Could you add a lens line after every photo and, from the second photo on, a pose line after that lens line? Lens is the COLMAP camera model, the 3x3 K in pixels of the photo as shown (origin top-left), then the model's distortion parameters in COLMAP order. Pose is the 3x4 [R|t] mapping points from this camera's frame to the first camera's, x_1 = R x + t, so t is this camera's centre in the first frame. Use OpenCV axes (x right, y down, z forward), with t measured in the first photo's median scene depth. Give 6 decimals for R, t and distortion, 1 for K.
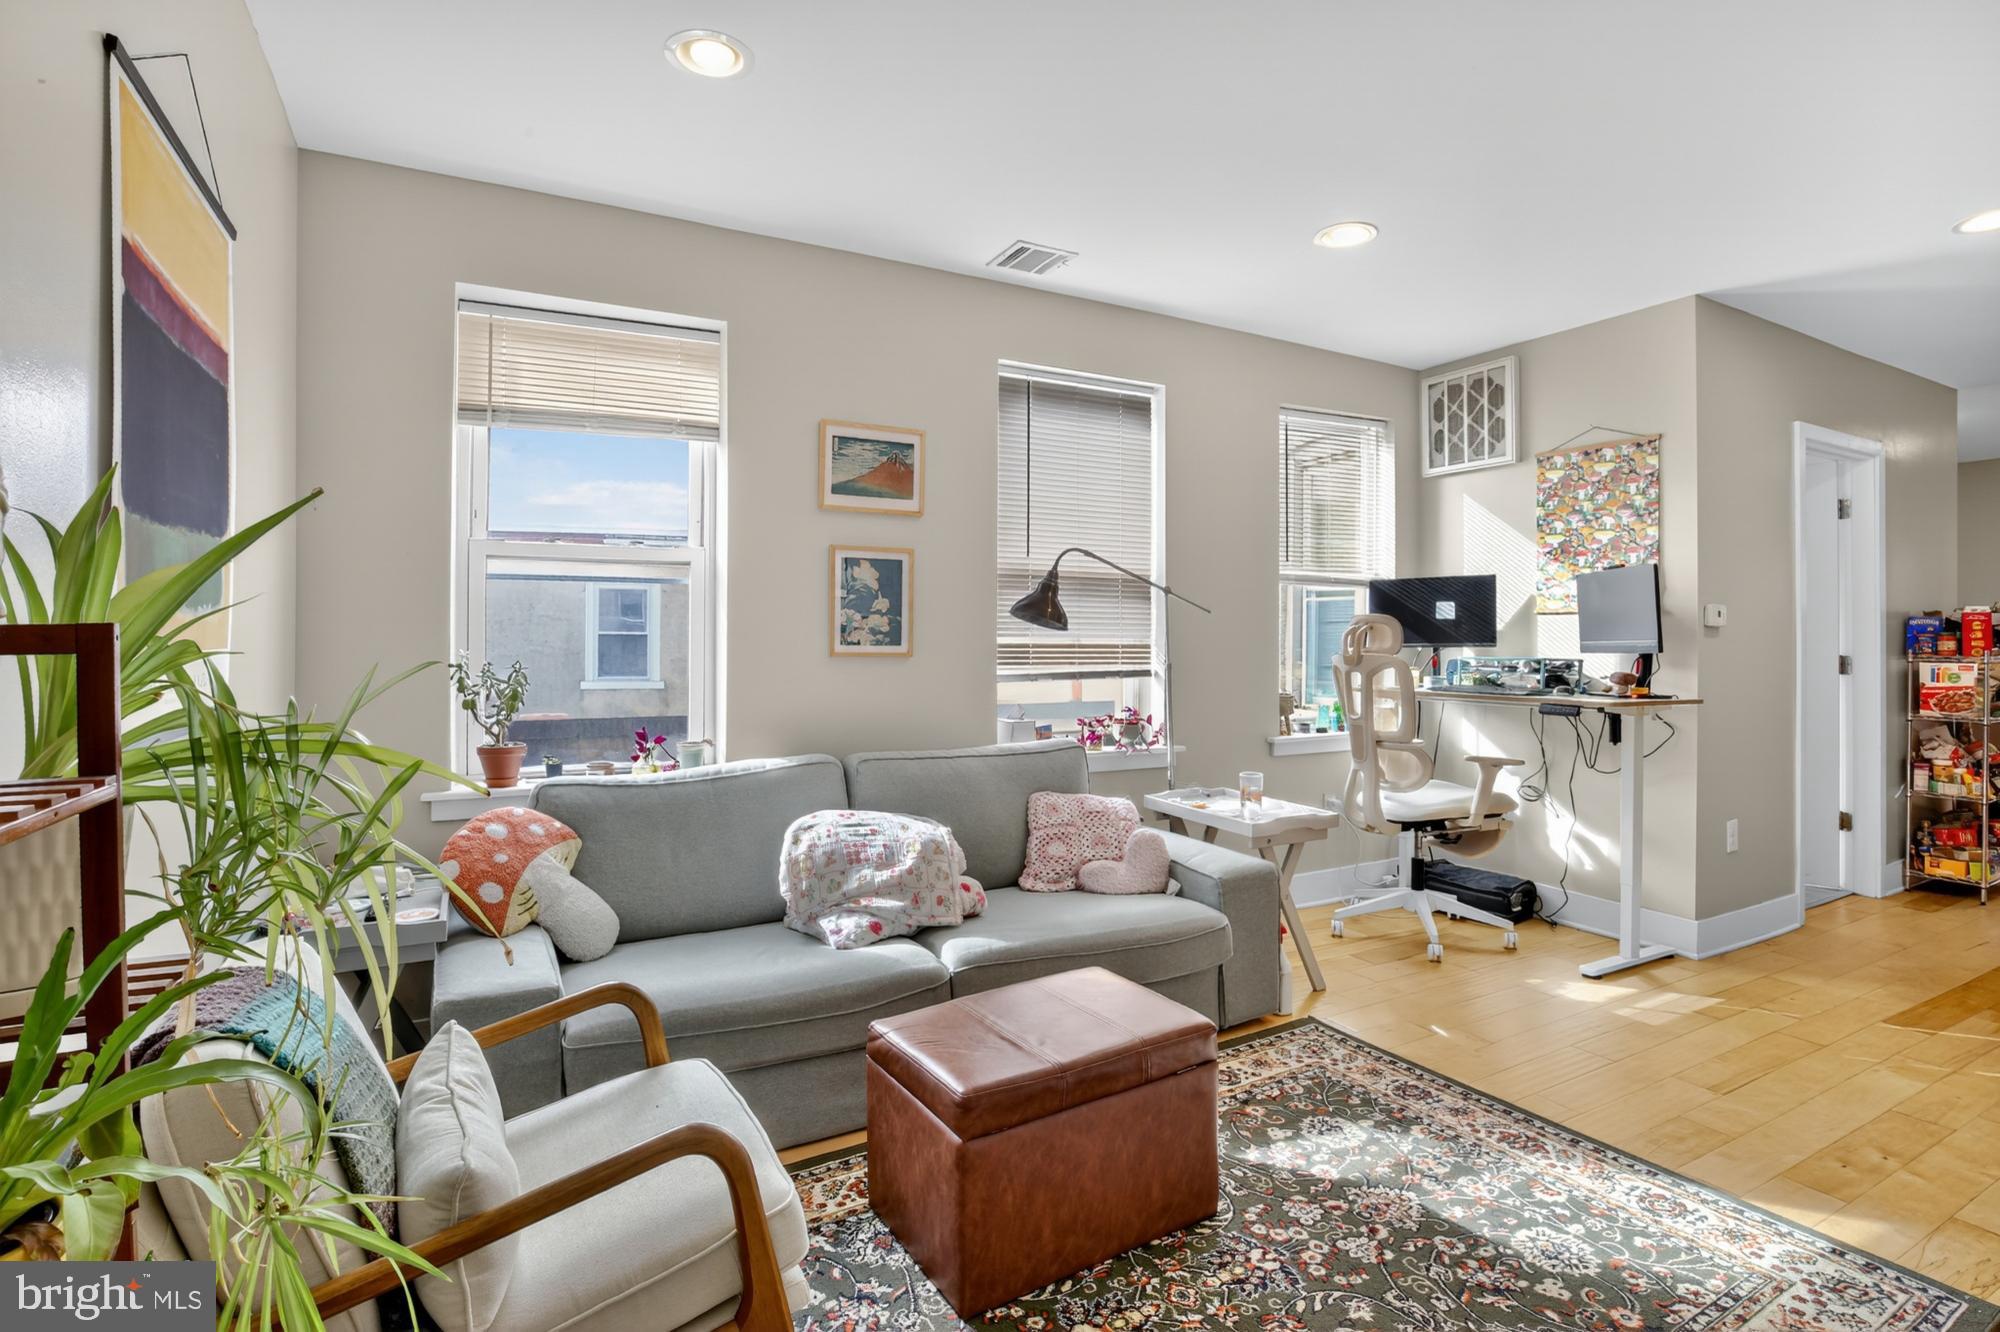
lens RADIAL K [[960.9, 0, 975.8], [0, 960.9, 614.7], [0, 0, 1]] dist [-0.031610, 0.001446]
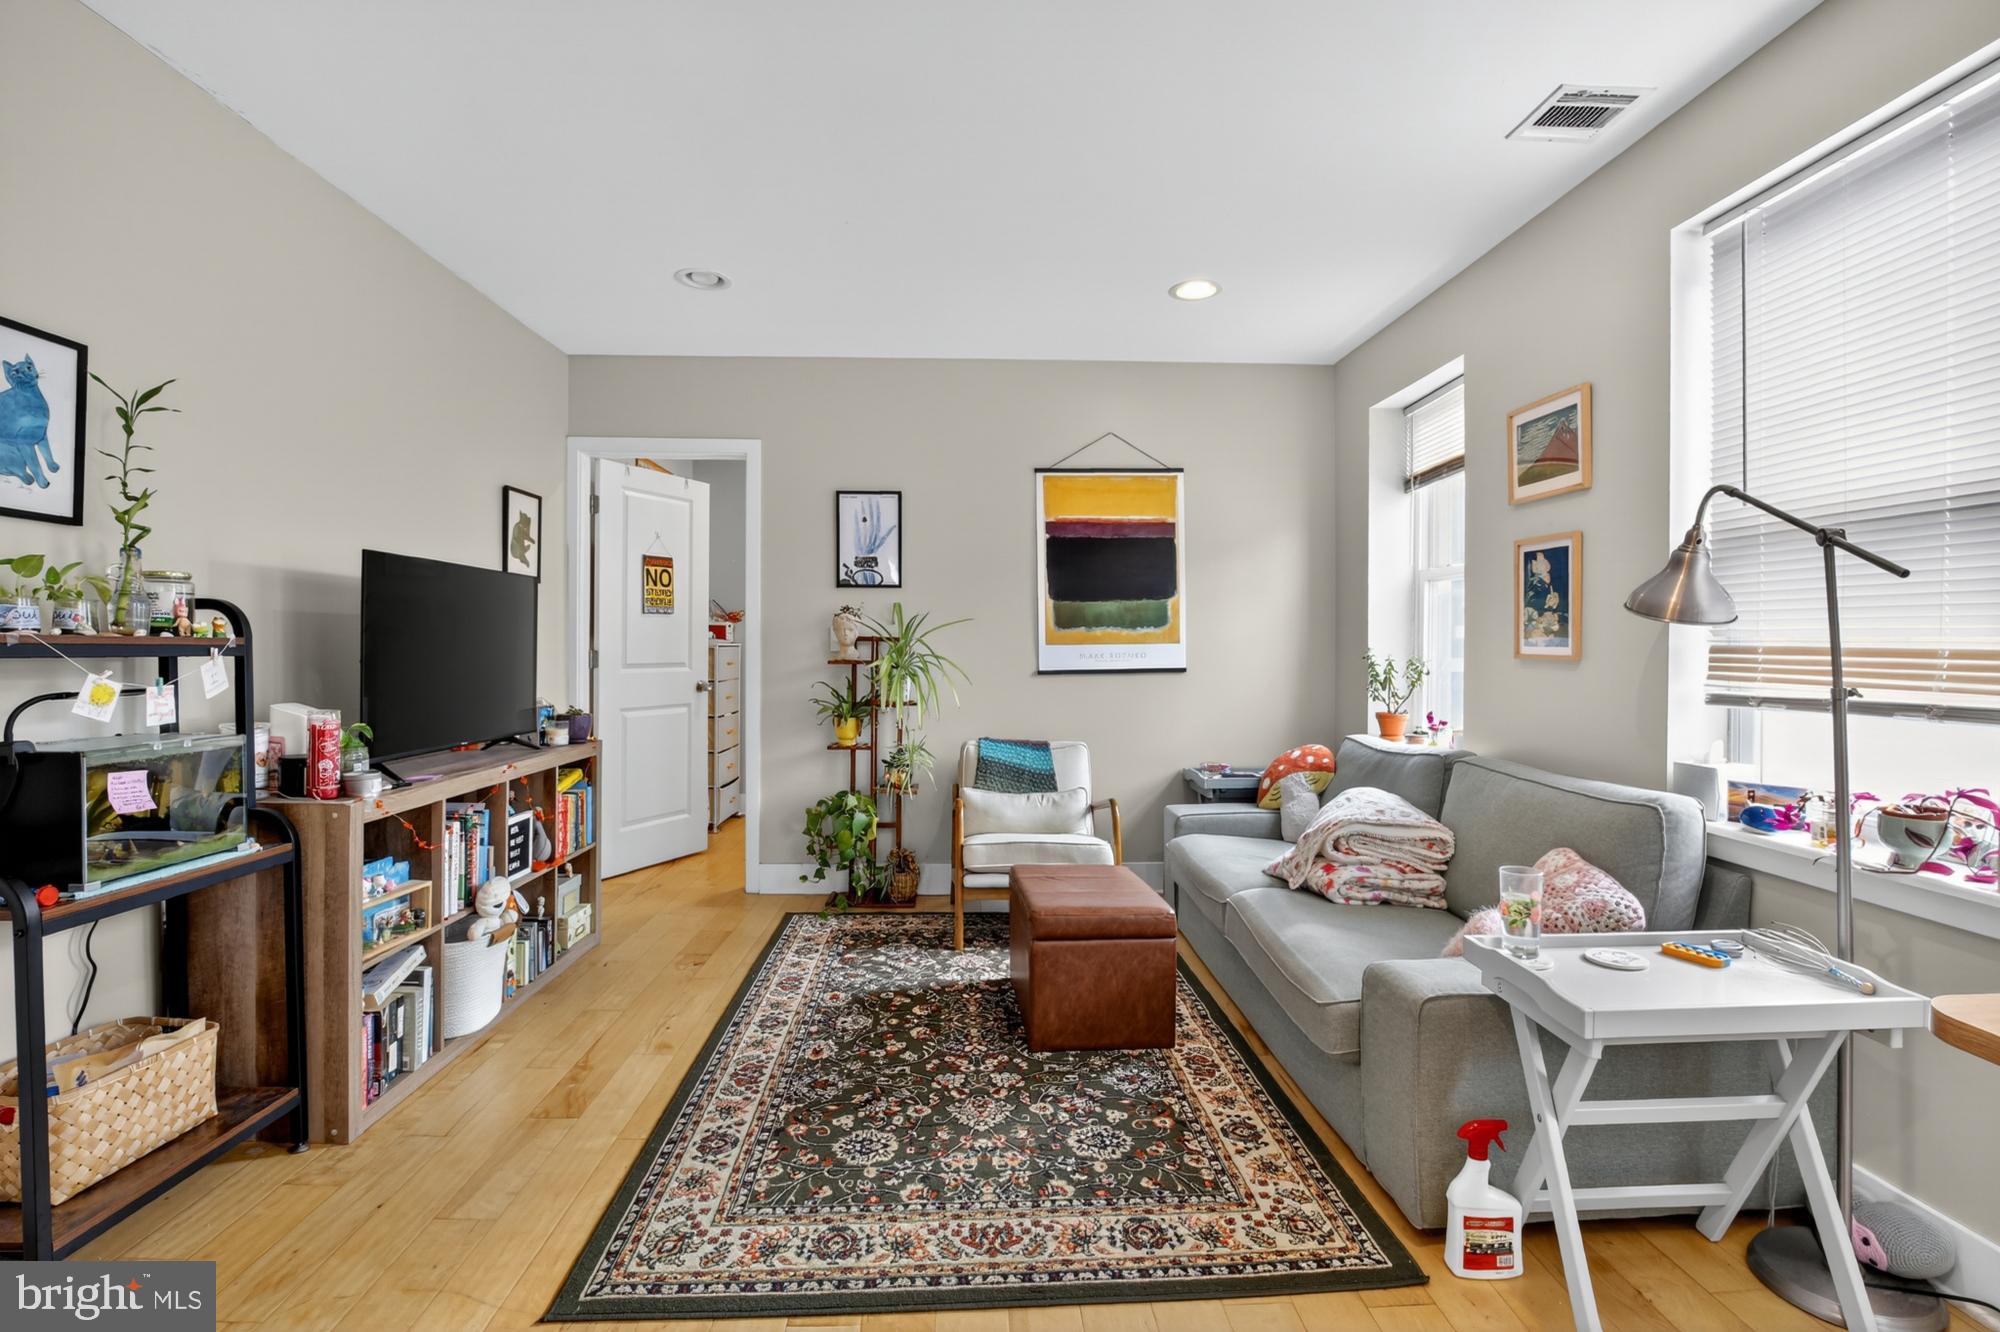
lens RADIAL K [[907.4, 0, 1006.4], [0, 907.4, 636.7], [0, 0, 1]] dist [-0.043271, -0.000098]
pose [[-0.423337, -0.005417, -0.905956, 1.040023], [0.018745, 0.999716, -0.014737, 0.031189], [0.905779, -0.023221, -0.423115, 1.091851]]
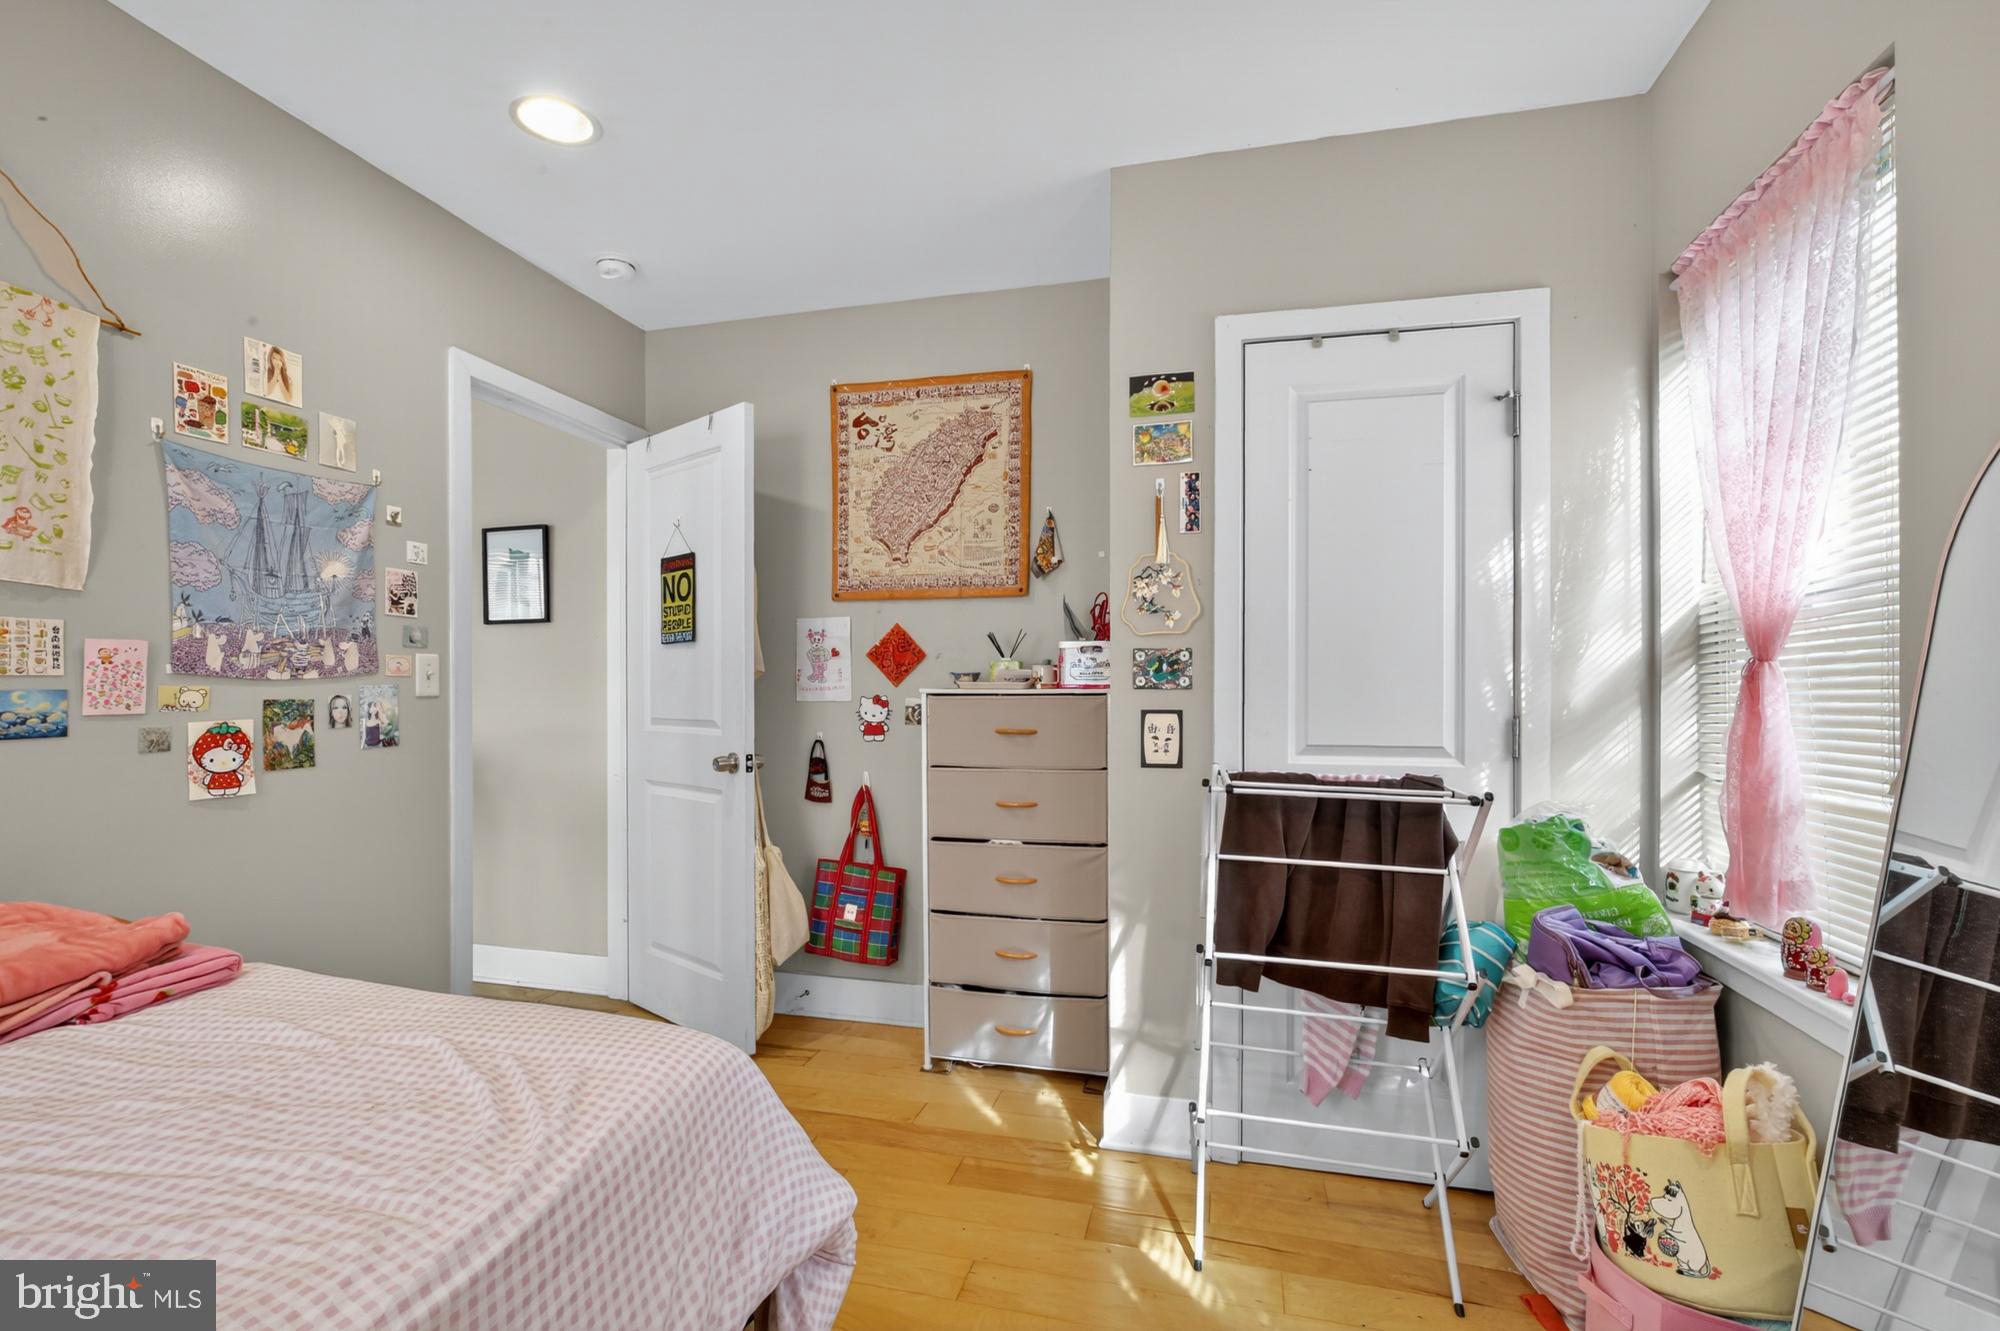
lens RADIAL K [[937.9, 0, 1000.0], [0, 937.9, 665.5], [0, 0, 1]] dist [-0.038662, -0.000320]
pose [[-0.733055, -0.001936, 0.680167, -1.341177], [-0.015732, 0.999777, -0.014109, -0.012091], [-0.679988, -0.021043, -0.732922, 0.339800]]
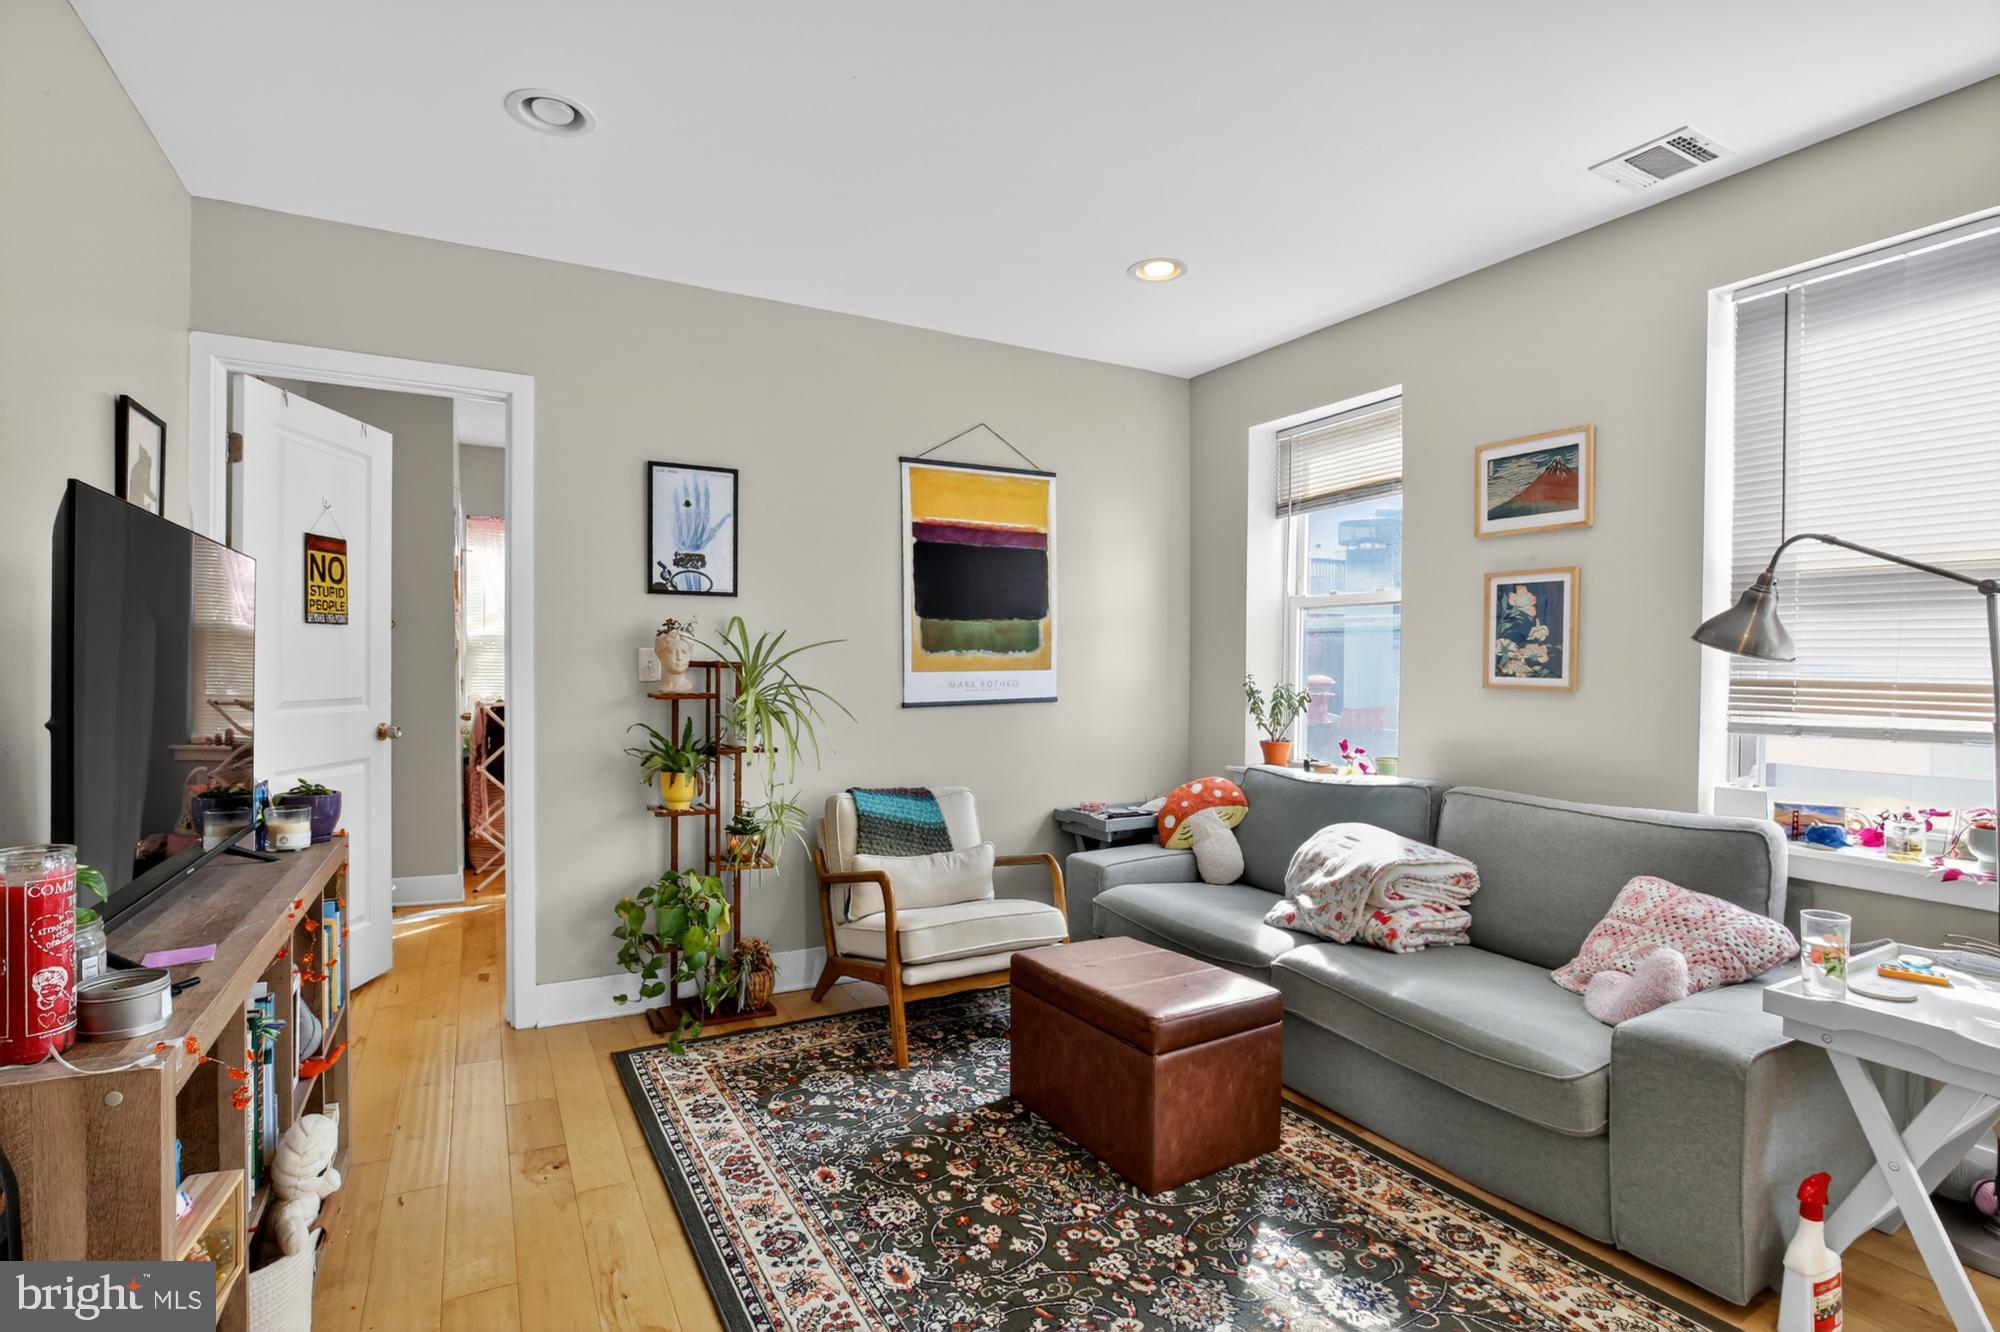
lens RADIAL K [[937.9, 0, 1000.0], [0, 937.9, 666.0], [0, 0, 1]] dist [-0.038662, -0.000320]
pose [[0.022988, 0.006580, -0.999714, 0.932350], [0.016579, 0.999838, 0.006962, 0.007982], [0.999598, -0.016734, 0.022875, 0.576622]]
